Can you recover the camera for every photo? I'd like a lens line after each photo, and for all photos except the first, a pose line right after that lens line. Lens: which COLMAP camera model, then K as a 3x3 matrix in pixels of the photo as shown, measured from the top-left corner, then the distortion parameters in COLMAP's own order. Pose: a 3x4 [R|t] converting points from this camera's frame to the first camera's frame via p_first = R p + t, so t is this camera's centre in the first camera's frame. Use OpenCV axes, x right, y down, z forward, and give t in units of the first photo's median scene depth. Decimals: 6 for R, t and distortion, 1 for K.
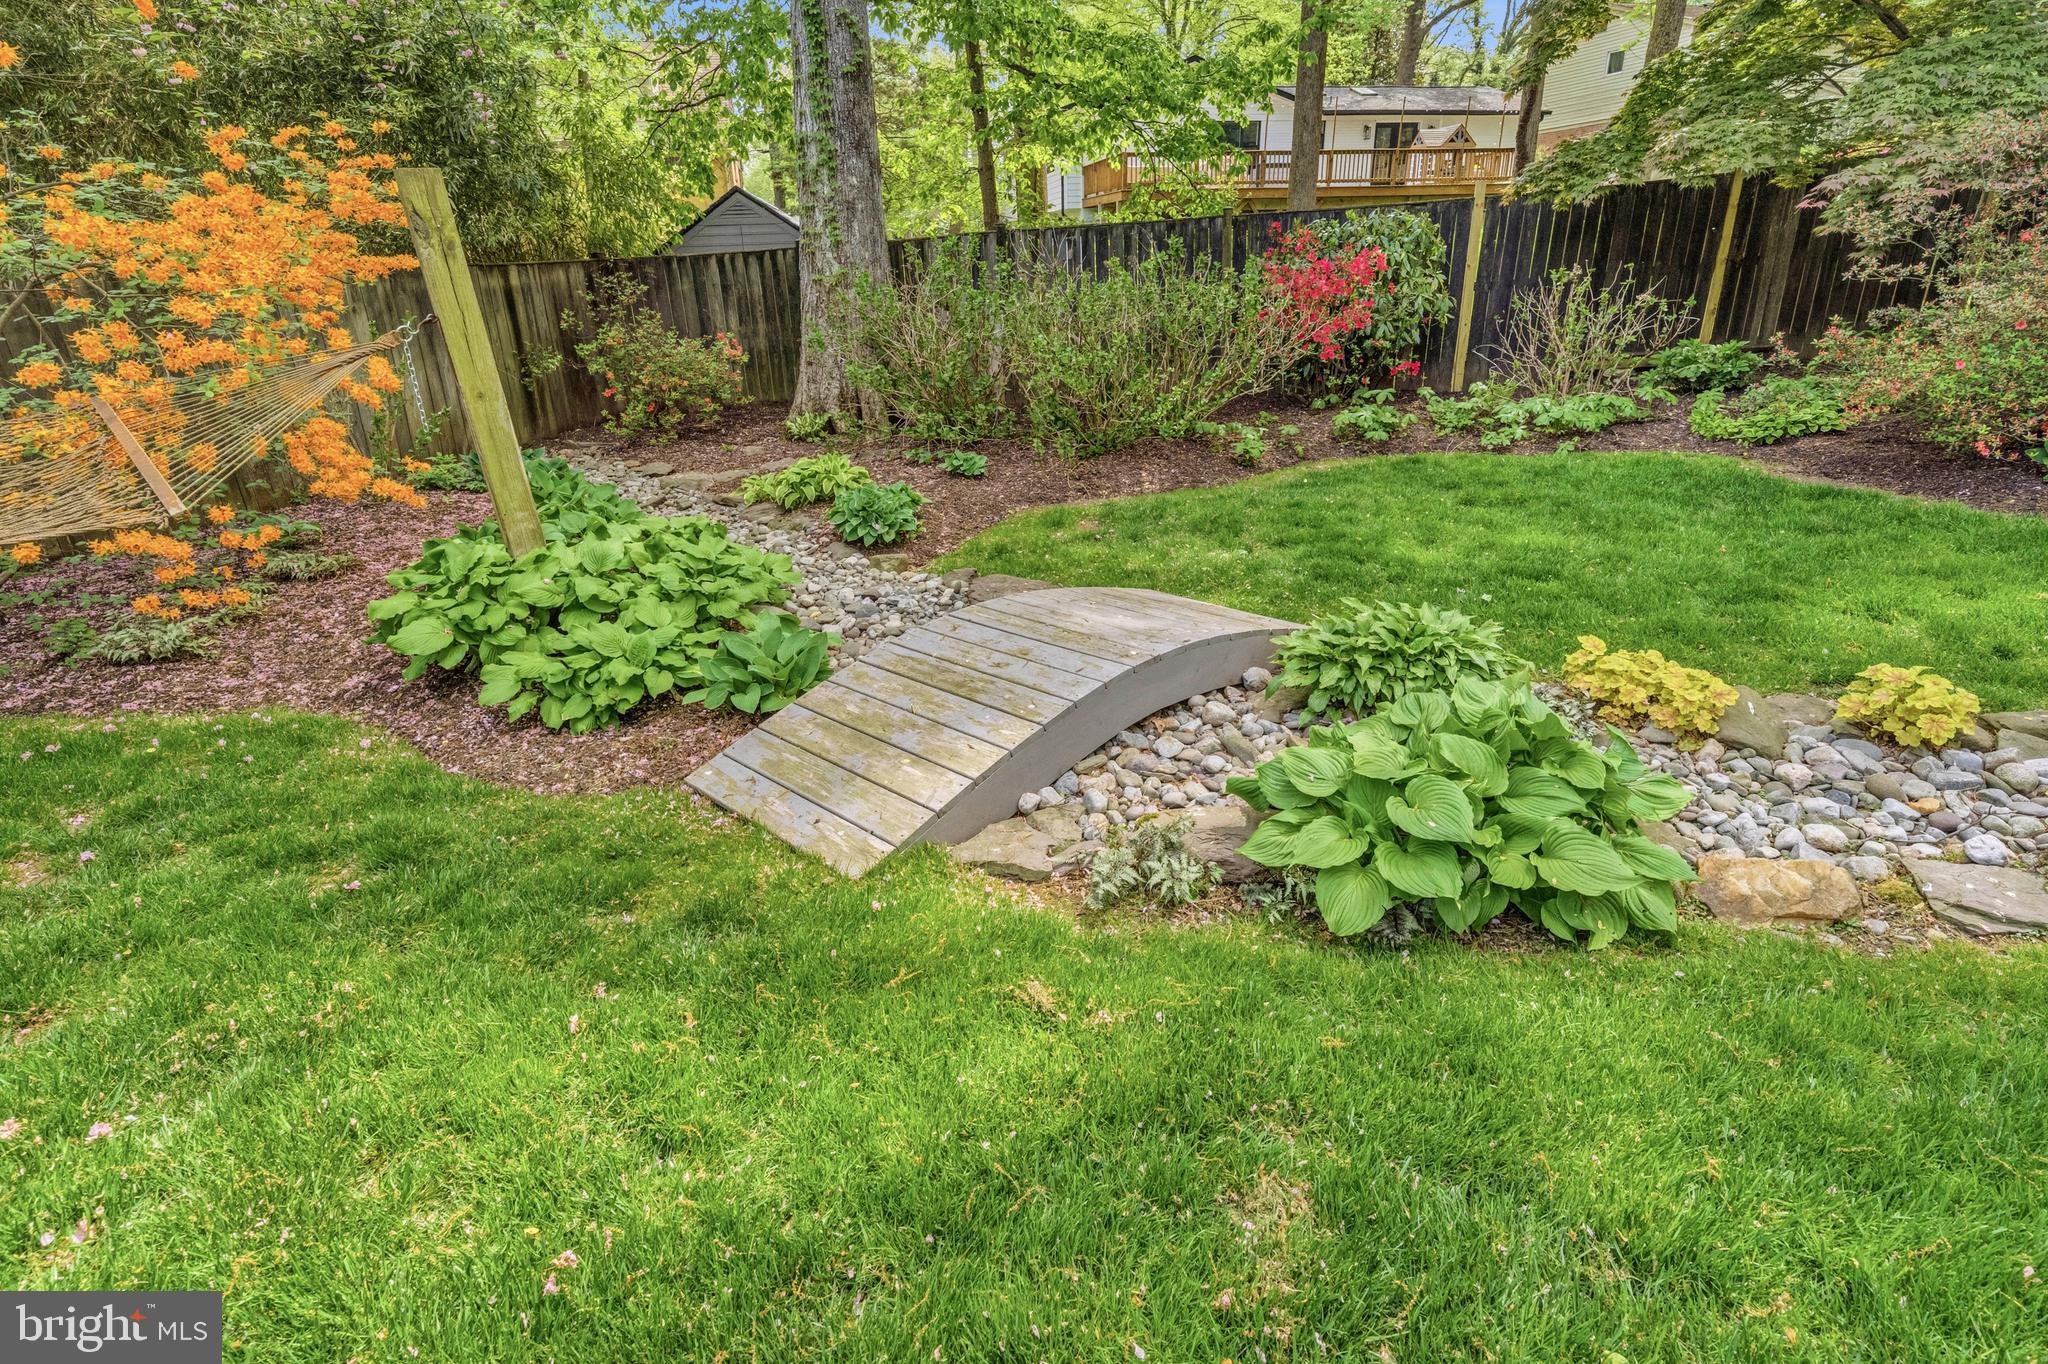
lens RADIAL K [[977.4, 0, 1016.6], [0, 977.4, 628.8], [0, 0, 1]] dist [-0.002461, -0.000118]
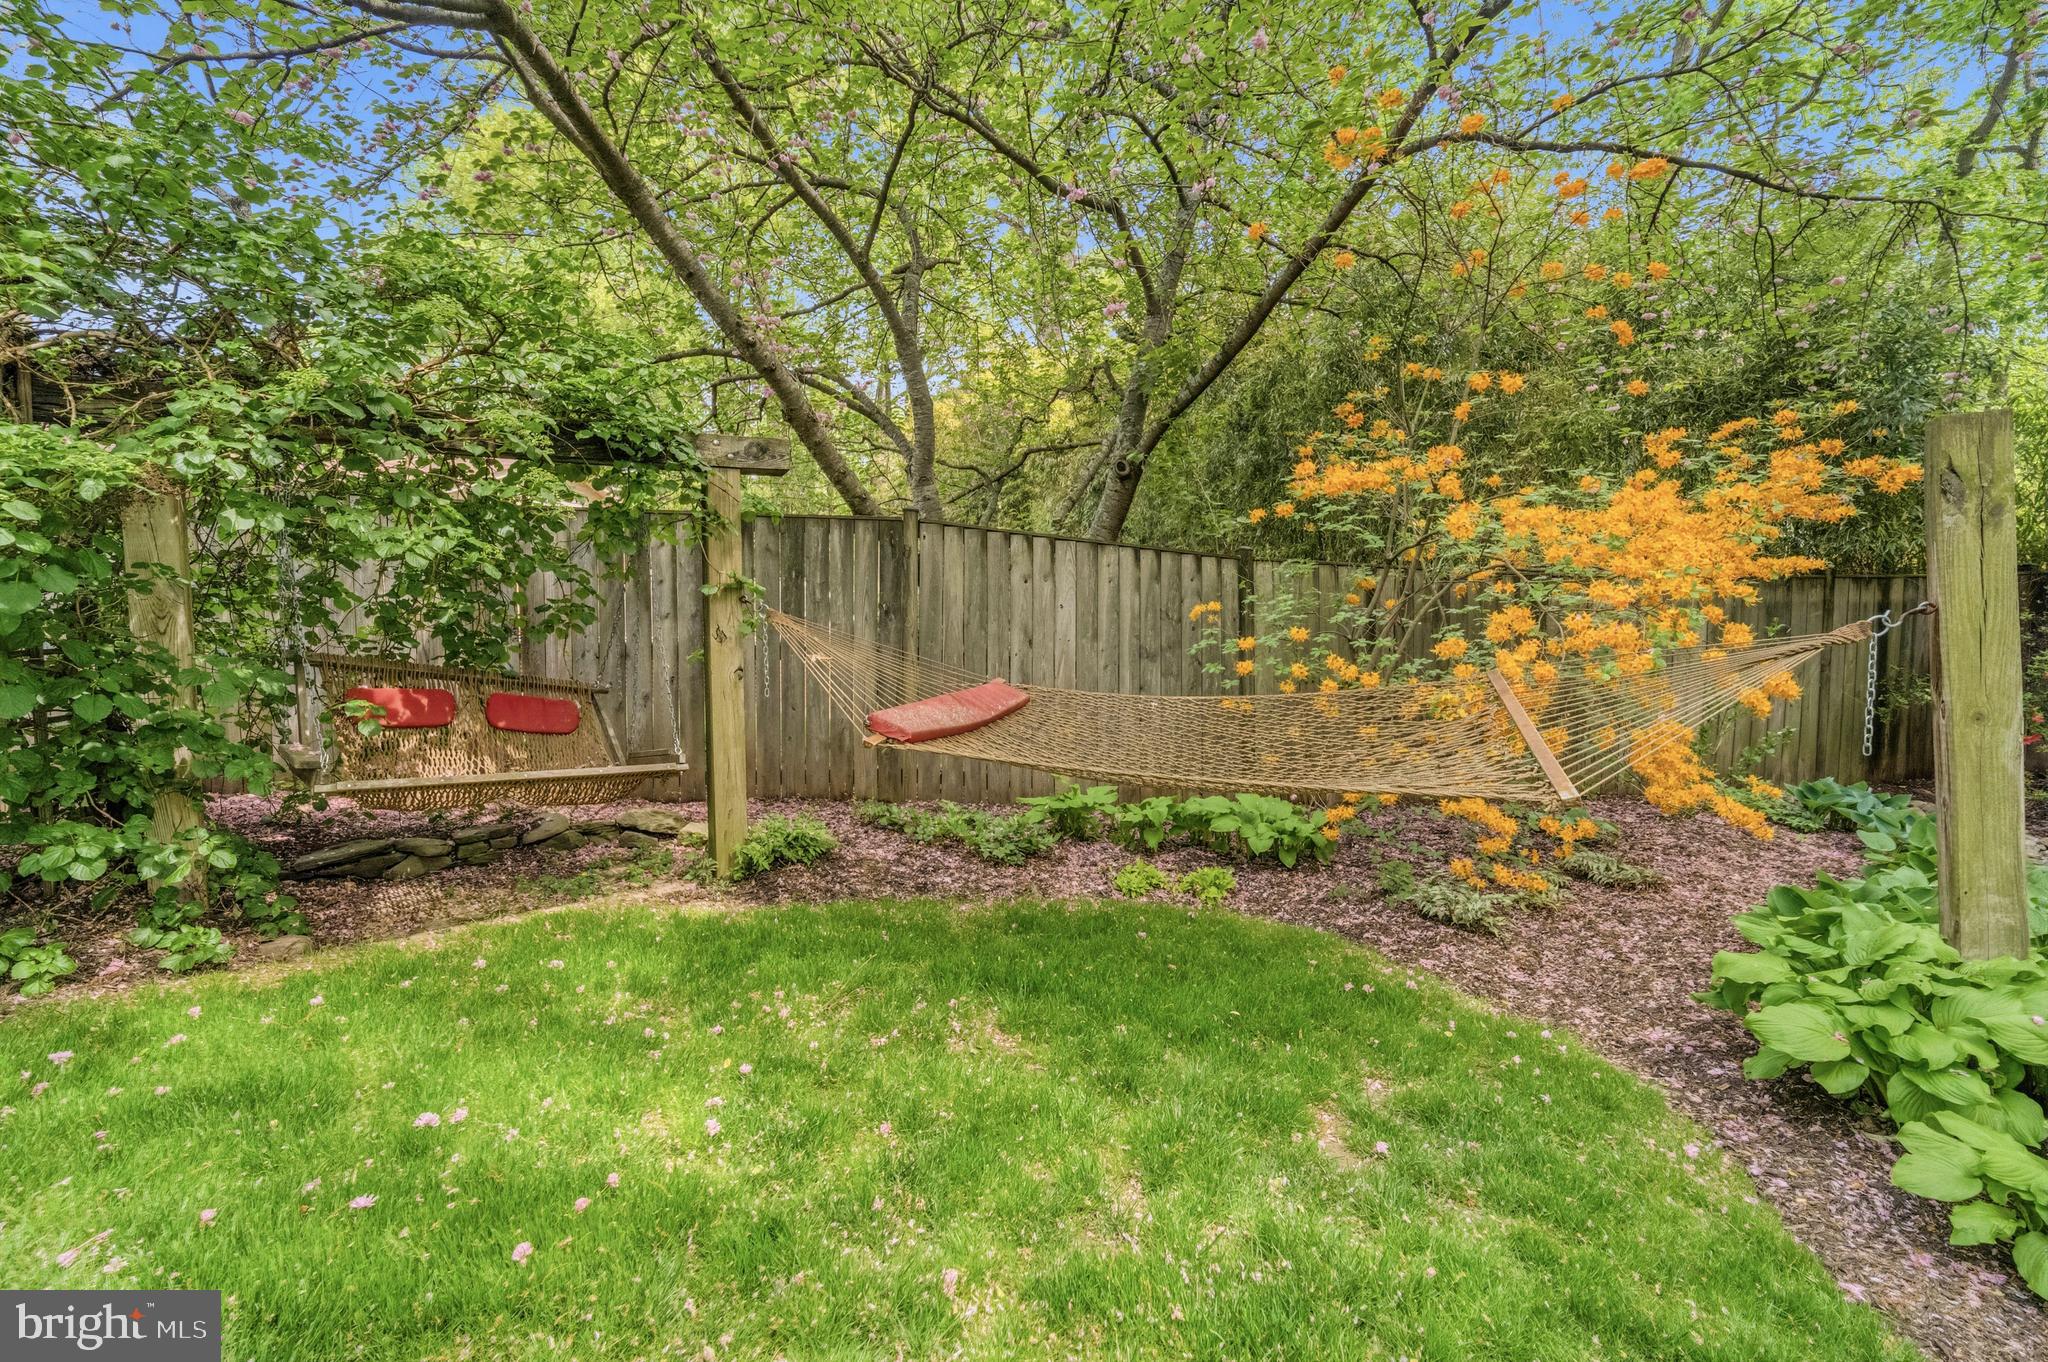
lens RADIAL K [[947.7, 0, 1024.0], [0, 947.7, 681.0], [0, 0, 1]] dist [-0.000566, 0.000058]
pose [[0.410390, 0.094605, -0.906990, -0.221026], [-0.327206, 0.943649, -0.049624, -0.011801], [0.851185, 0.317138, 0.418219, 0.145349]]
